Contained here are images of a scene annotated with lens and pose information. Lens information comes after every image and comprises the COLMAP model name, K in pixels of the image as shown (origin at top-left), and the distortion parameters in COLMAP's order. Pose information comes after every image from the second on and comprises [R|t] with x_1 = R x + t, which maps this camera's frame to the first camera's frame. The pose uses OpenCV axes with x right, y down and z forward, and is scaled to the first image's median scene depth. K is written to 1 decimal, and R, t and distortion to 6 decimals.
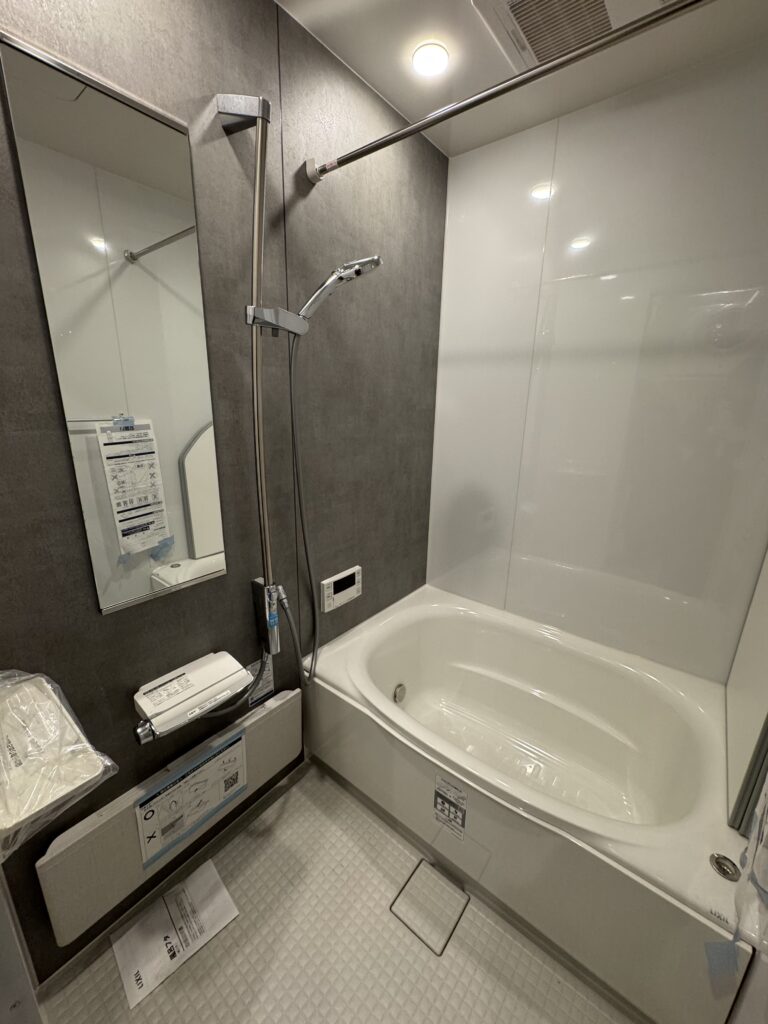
lens RADIAL K [[410.3, 0, 383.3], [0, 410.3, 510.1], [0, 0, 1]] dist [-0.000601, -0.000964]
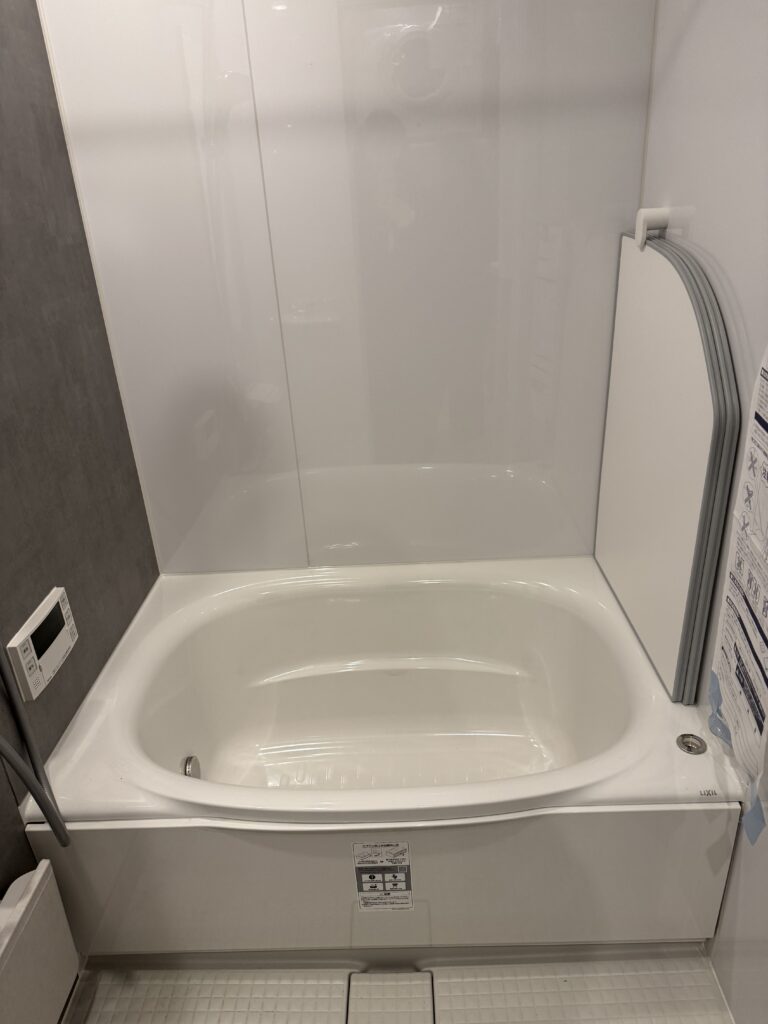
lens RADIAL K [[718.4, 0, 387.2], [0, 718.4, 510.2], [0, 0, 1]] dist [0.066616, -0.083559]
pose [[0.786321, -0.309650, 0.534618, -0.210150], [0.228067, 0.949697, 0.214620, -0.055535], [-0.574182, -0.046832, 0.817388, 0.066083]]
